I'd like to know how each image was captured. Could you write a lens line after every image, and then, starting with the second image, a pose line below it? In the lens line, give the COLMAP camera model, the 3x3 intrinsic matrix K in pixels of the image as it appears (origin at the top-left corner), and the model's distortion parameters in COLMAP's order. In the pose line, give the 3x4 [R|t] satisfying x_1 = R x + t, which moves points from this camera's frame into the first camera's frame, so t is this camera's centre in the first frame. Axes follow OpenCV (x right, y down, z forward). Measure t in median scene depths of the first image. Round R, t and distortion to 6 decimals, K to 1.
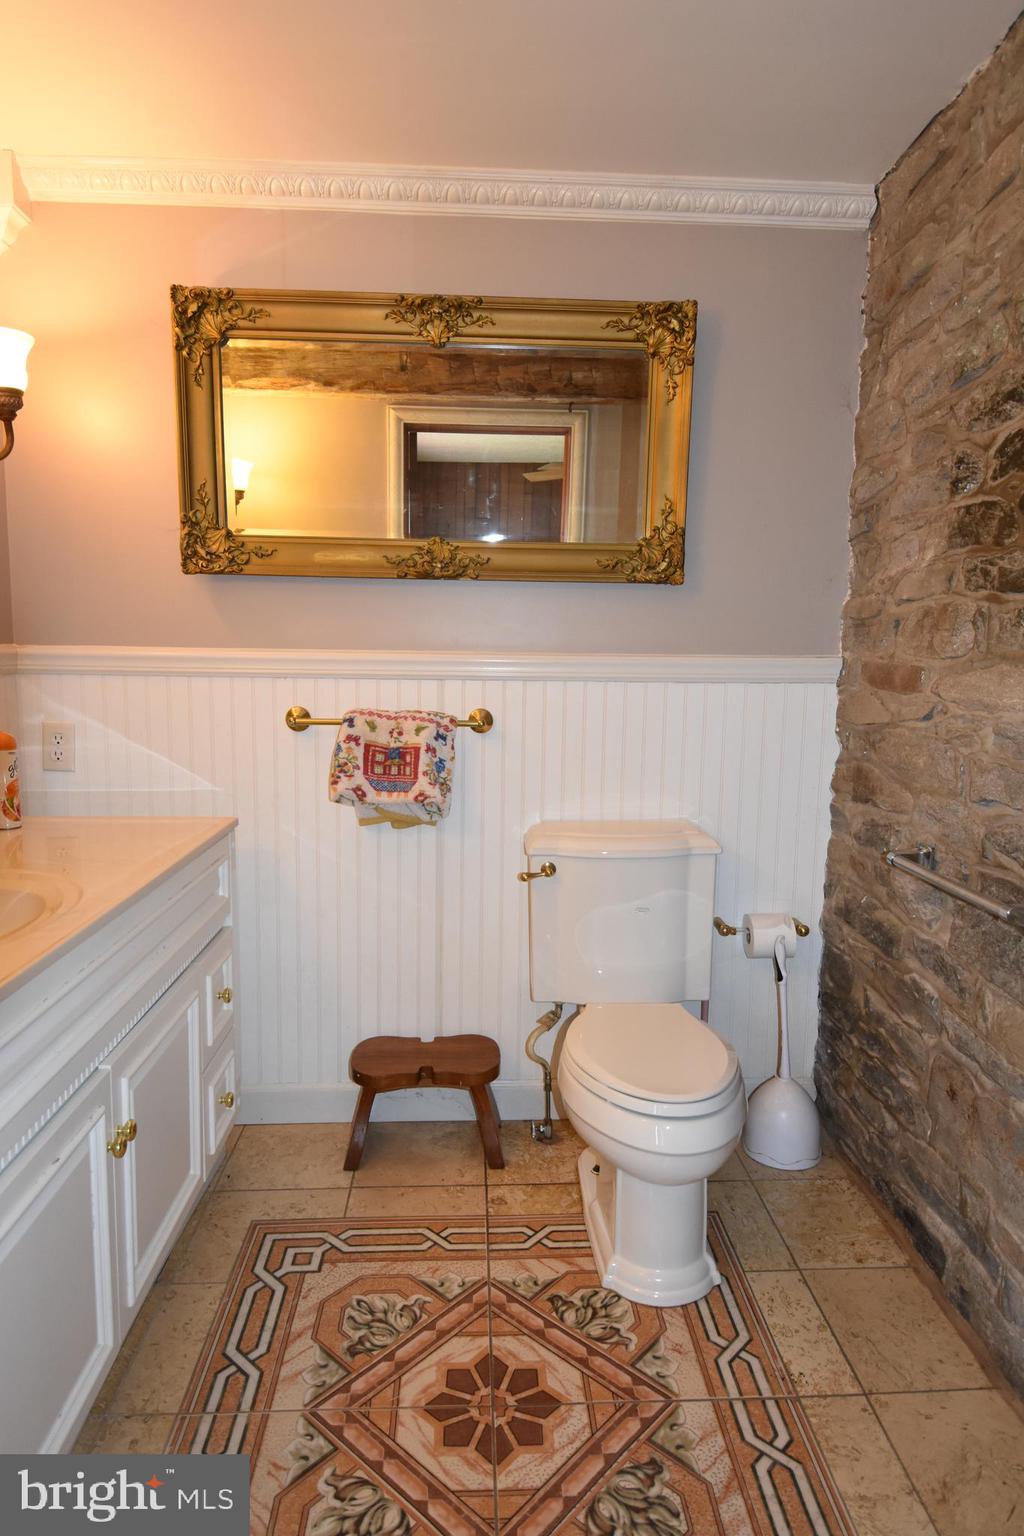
lens RADIAL K [[915.4, 0, 518.2], [0, 915.4, 765.8], [0, 0, 1]] dist [0.009585, -0.007291]
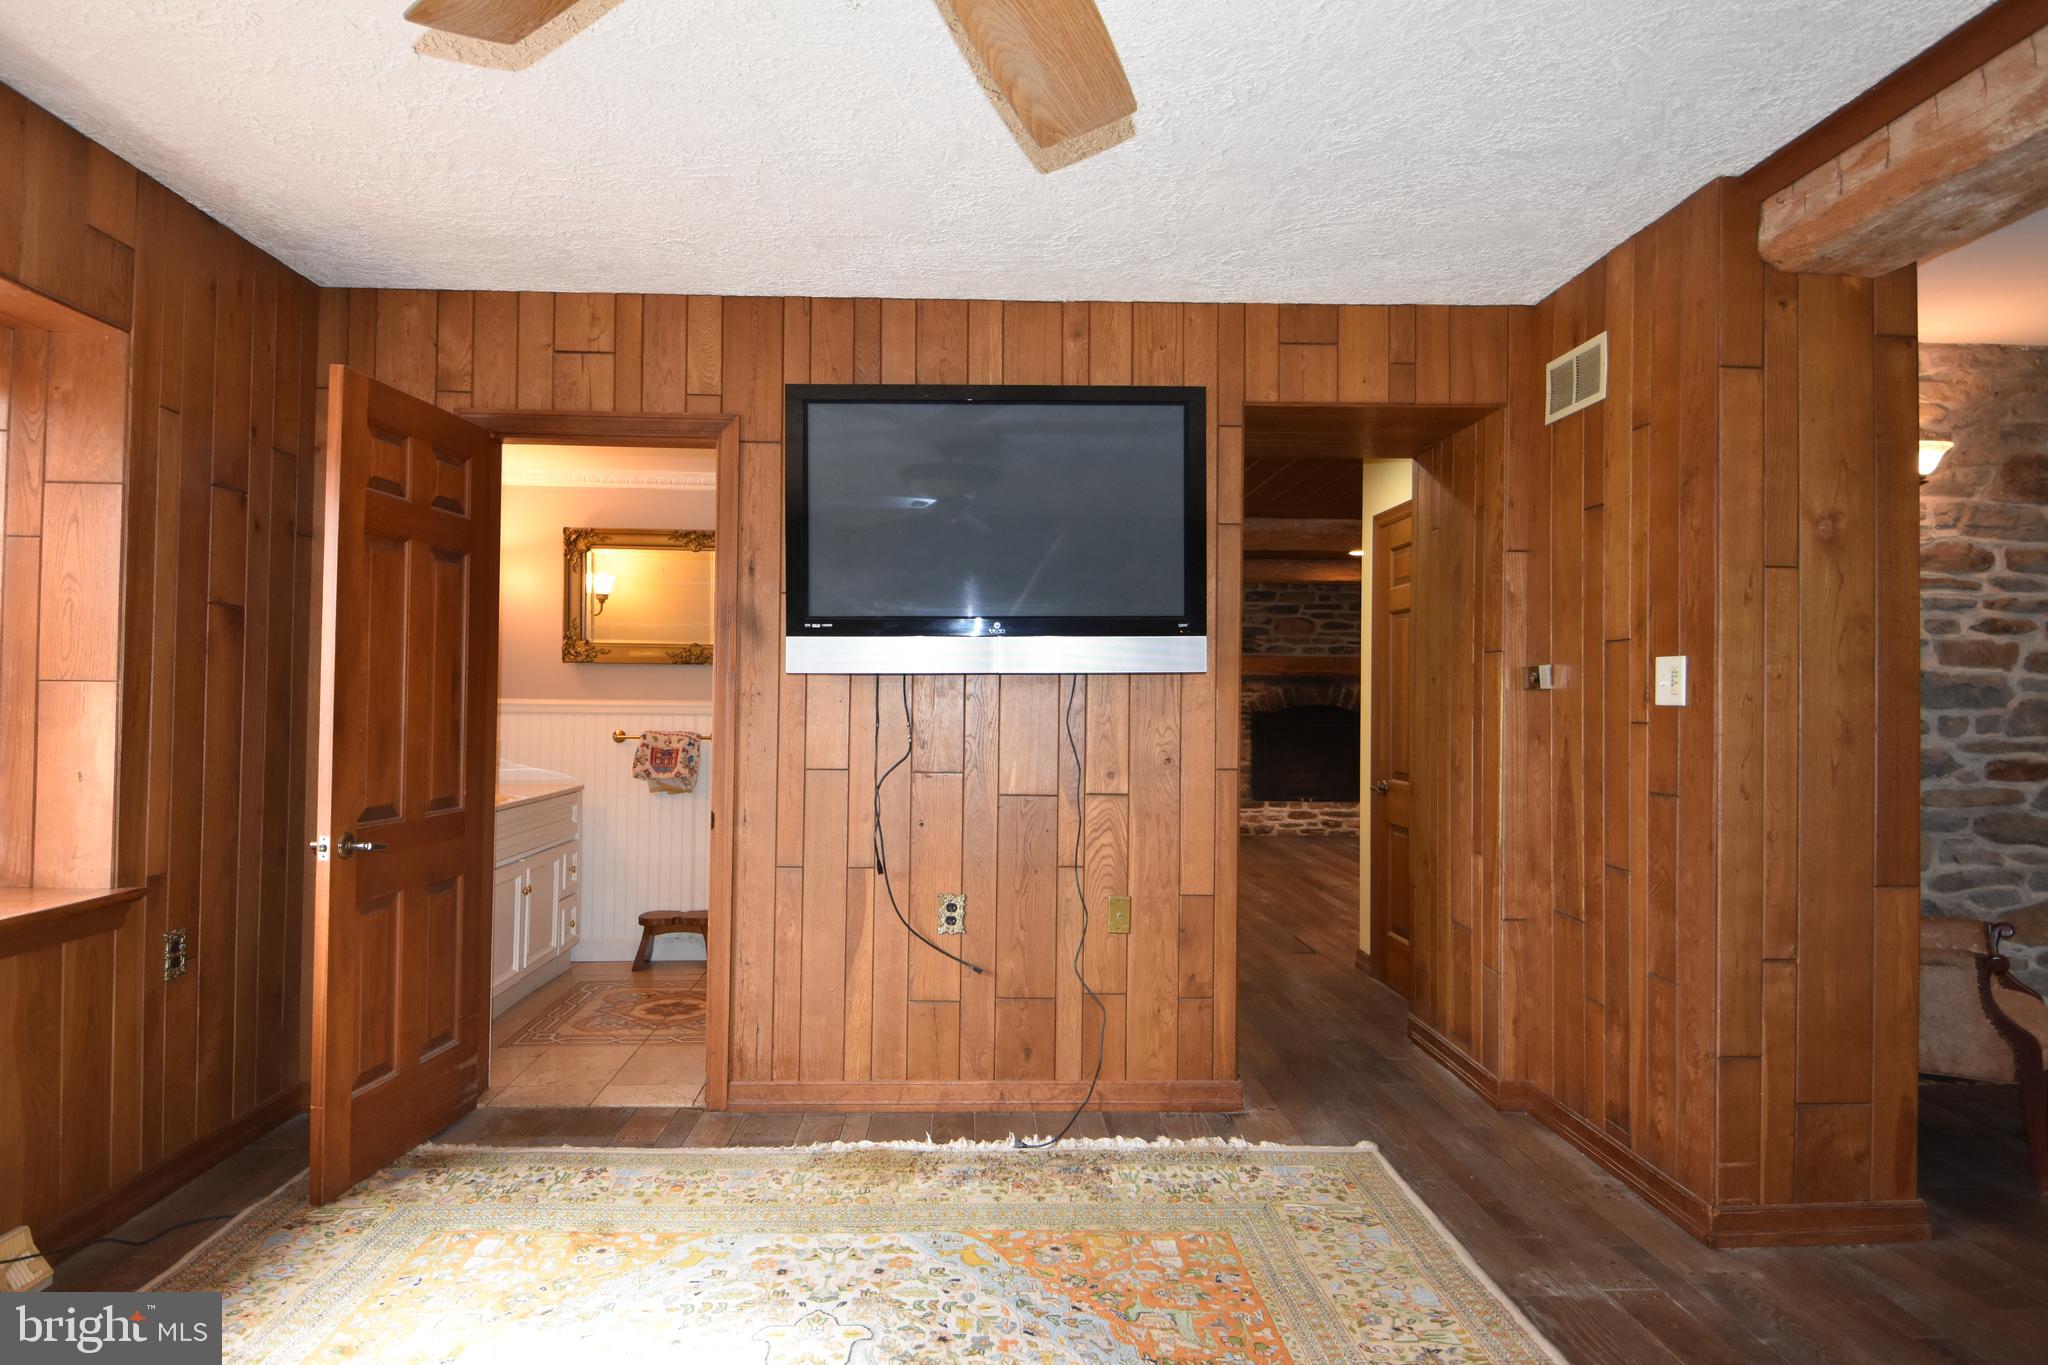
lens RADIAL K [[1220.5, 0, 1019.1], [0, 1220.5, 681.5], [0, 0, 1]] dist [0.009585, -0.007291]
pose [[0.999957, -0.003982, 0.008404, 0.595444], [0.005172, 0.989180, -0.146615, 0.221954], [-0.007729, 0.146652, 0.989158, -1.604943]]
